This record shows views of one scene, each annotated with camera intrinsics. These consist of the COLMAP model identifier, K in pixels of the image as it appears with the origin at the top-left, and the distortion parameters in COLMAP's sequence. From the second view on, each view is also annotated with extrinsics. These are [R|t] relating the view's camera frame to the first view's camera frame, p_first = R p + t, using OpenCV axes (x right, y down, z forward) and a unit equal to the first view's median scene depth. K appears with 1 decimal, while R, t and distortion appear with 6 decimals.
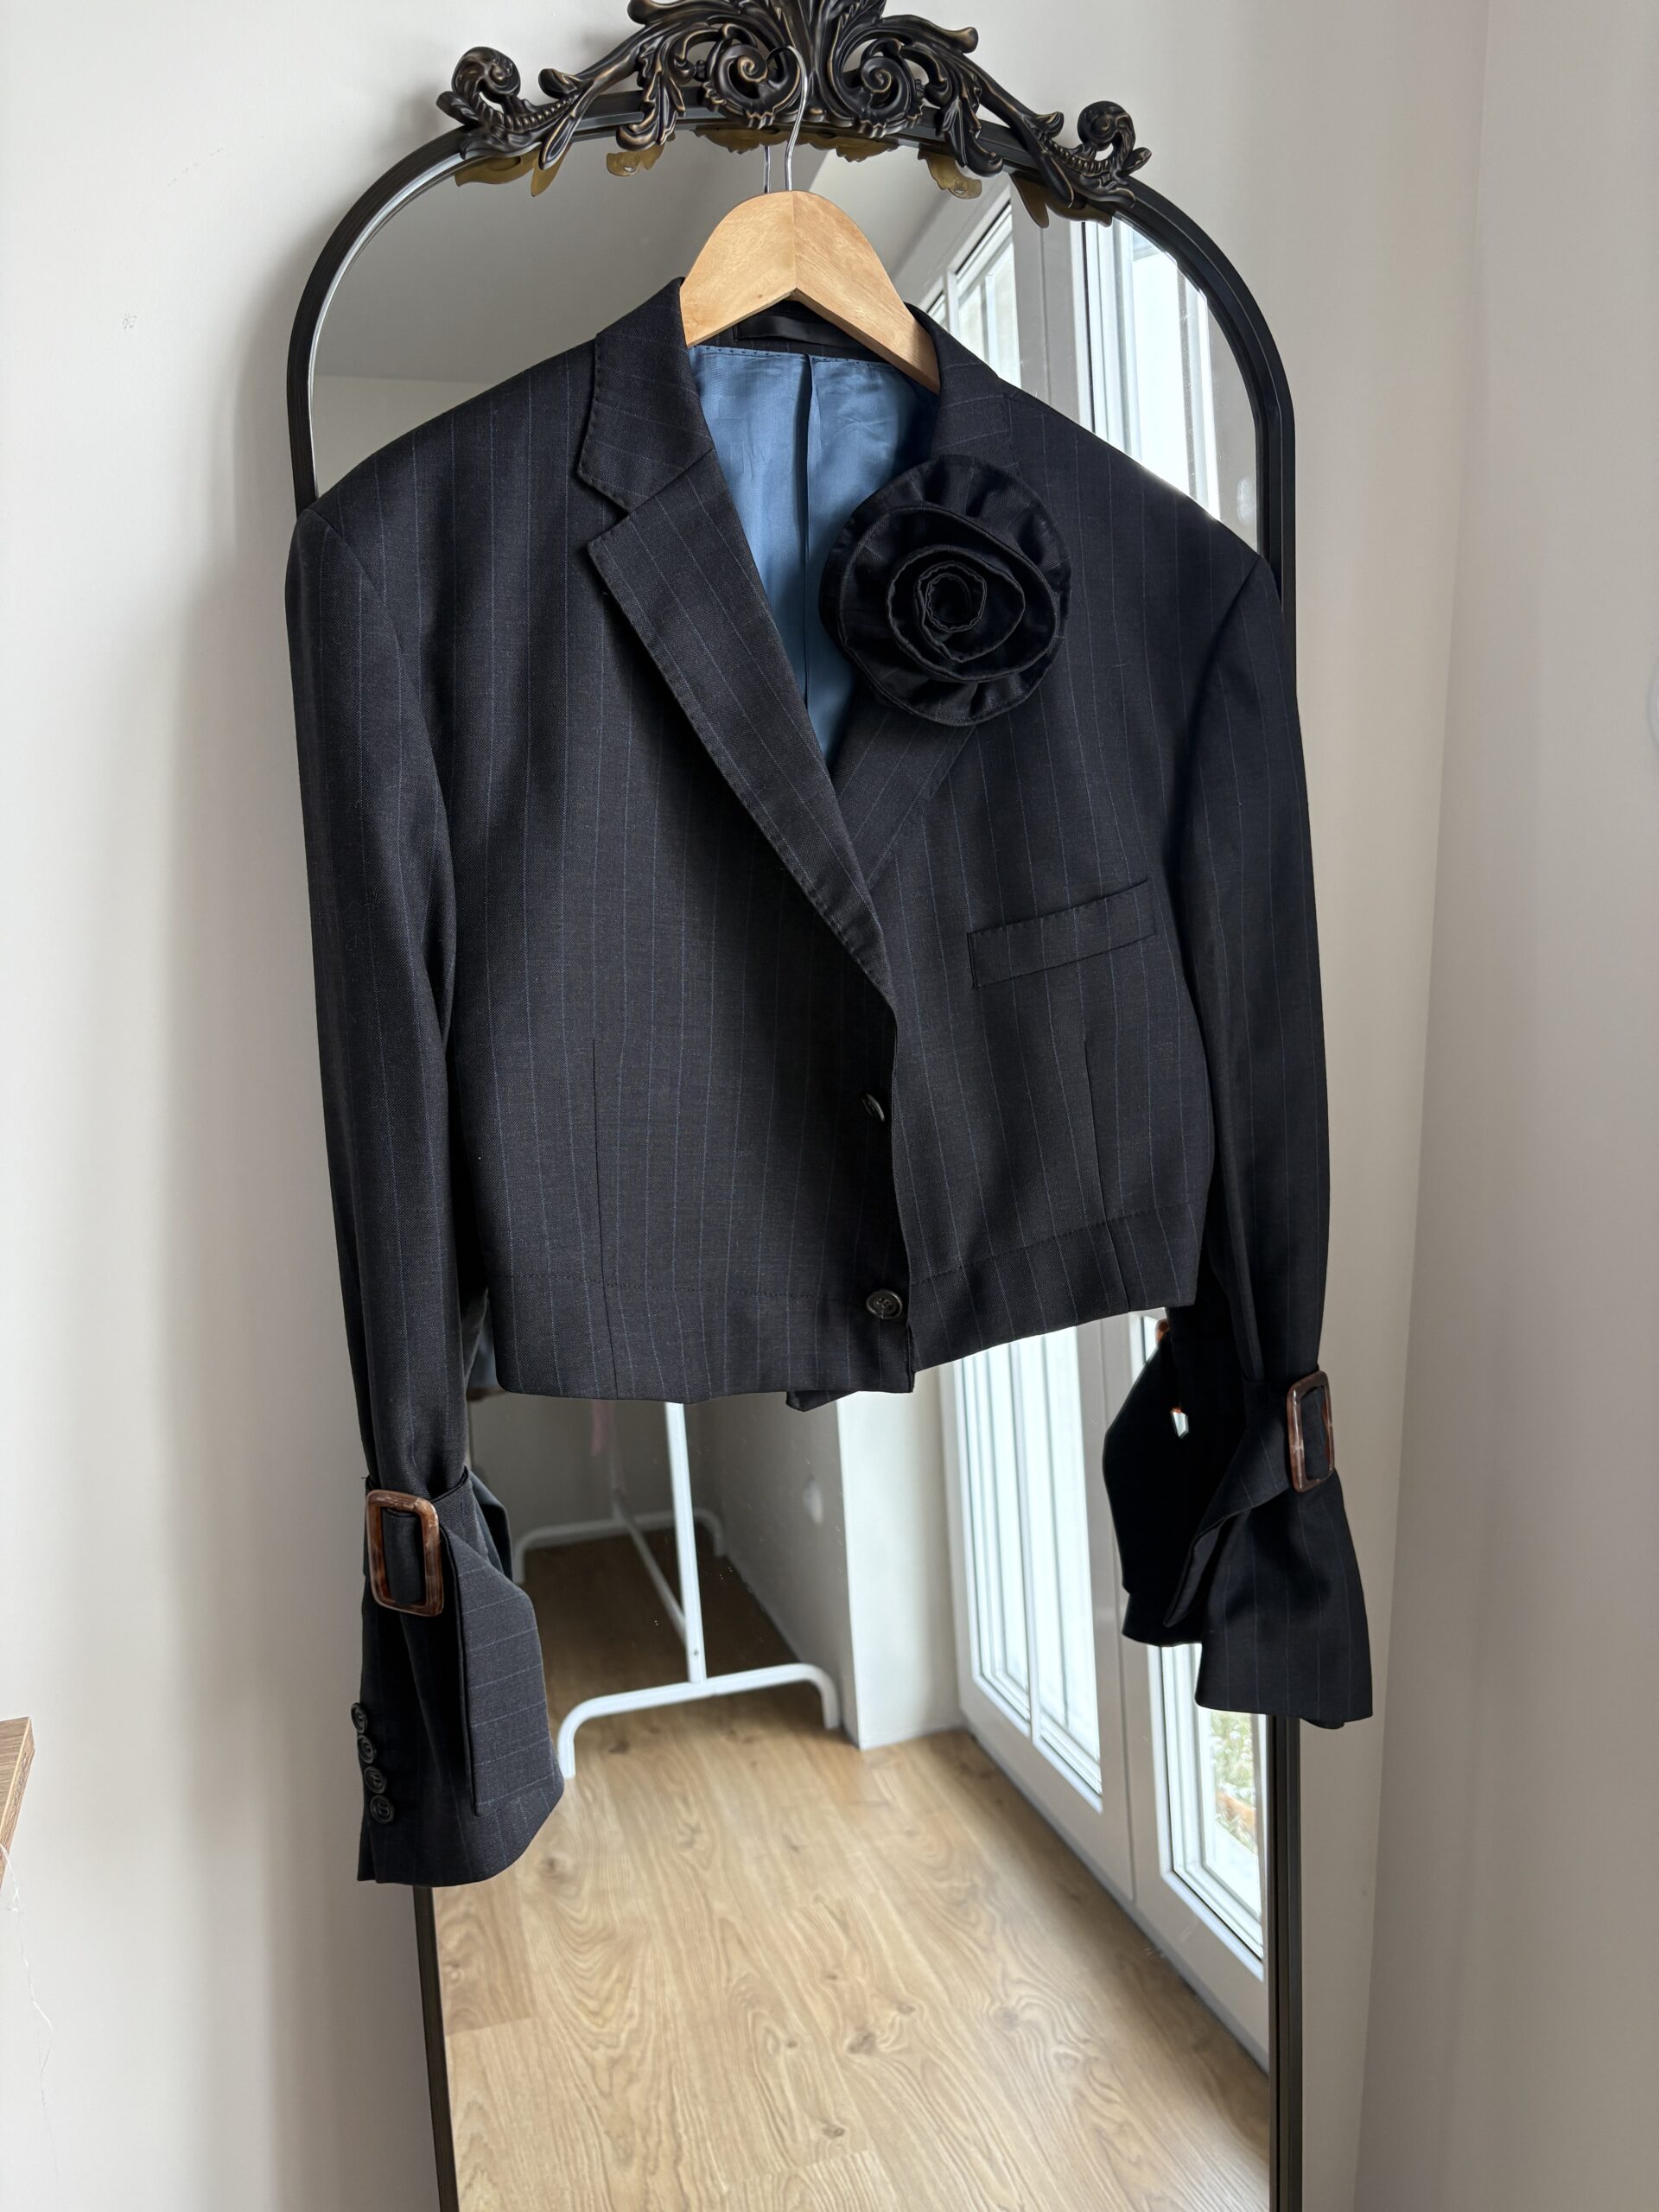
lens RADIAL K [[1659.9, 0, 838.7], [0, 1659.9, 1116.3], [0, 0, 1]] dist [0.037218, -0.055621]
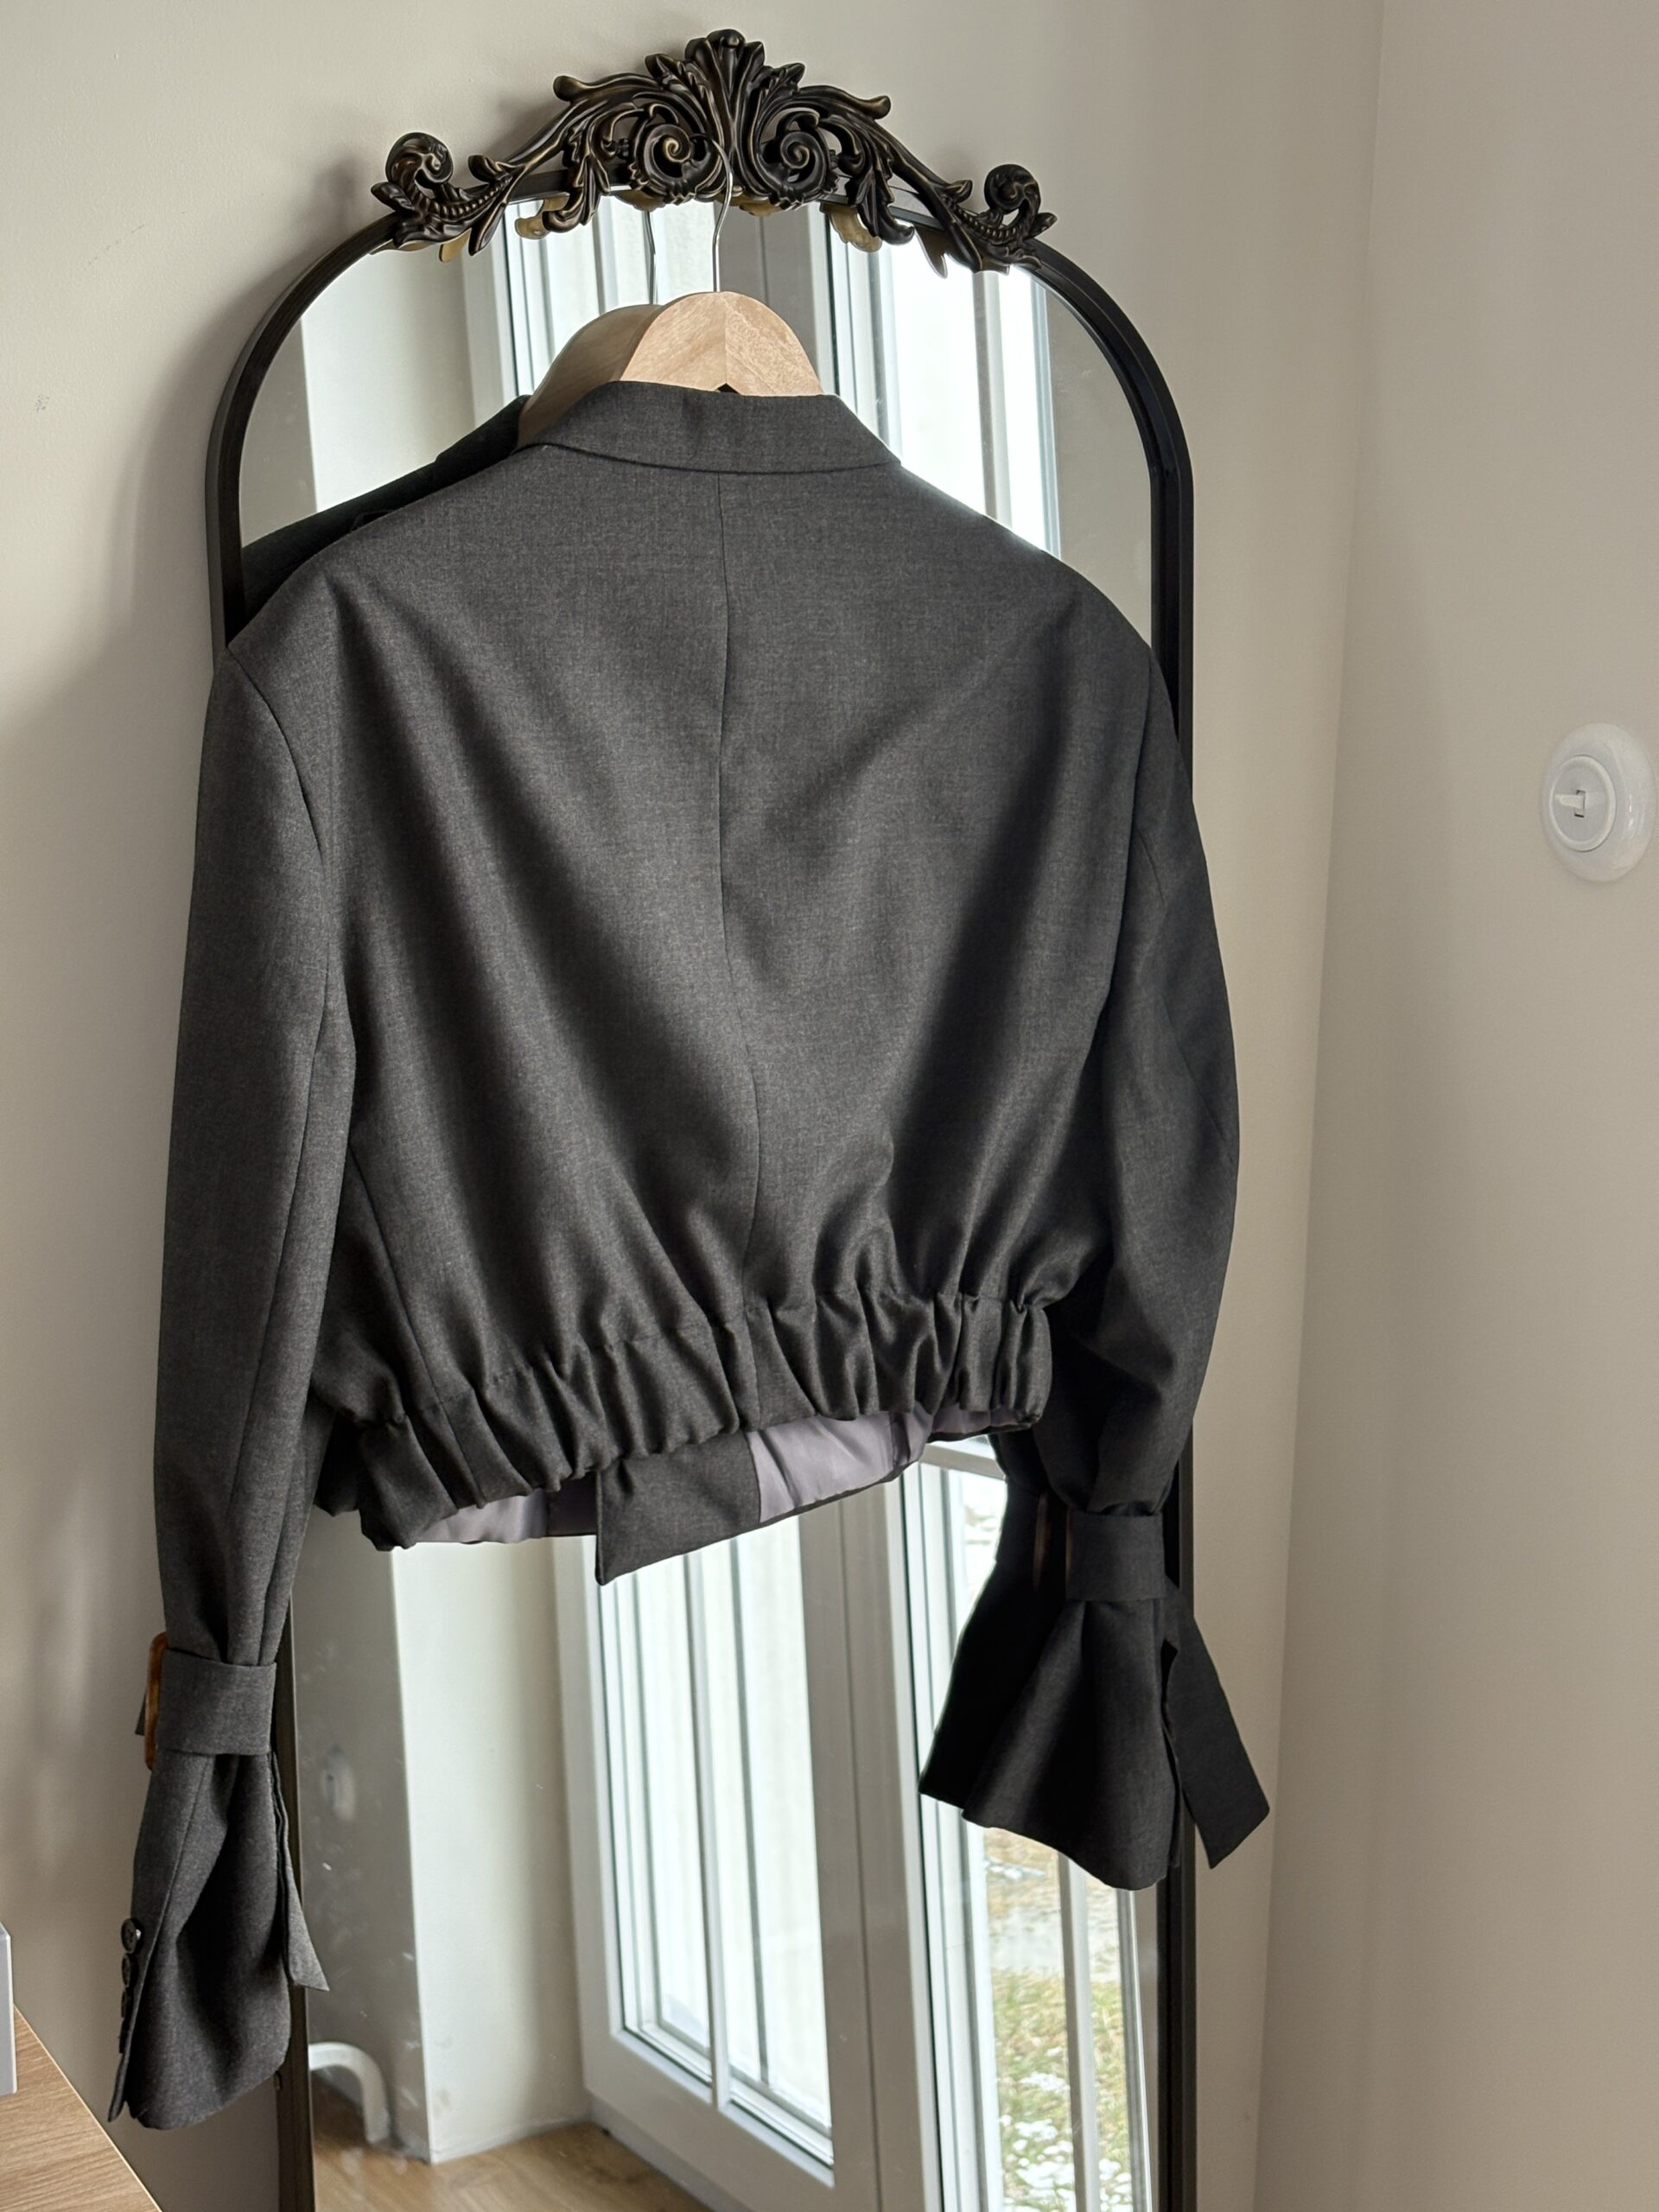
lens RADIAL K [[3304.1, 0, 808.5], [0, 3304.1, 1147.9], [0, 0, 1]] dist [0.041048, 0.000000]
pose [[0.974492, -0.011929, 0.224104, -0.396802], [0.010363, 0.999913, 0.008161, -0.062301], [-0.224182, -0.005630, 0.974531, -0.851806]]
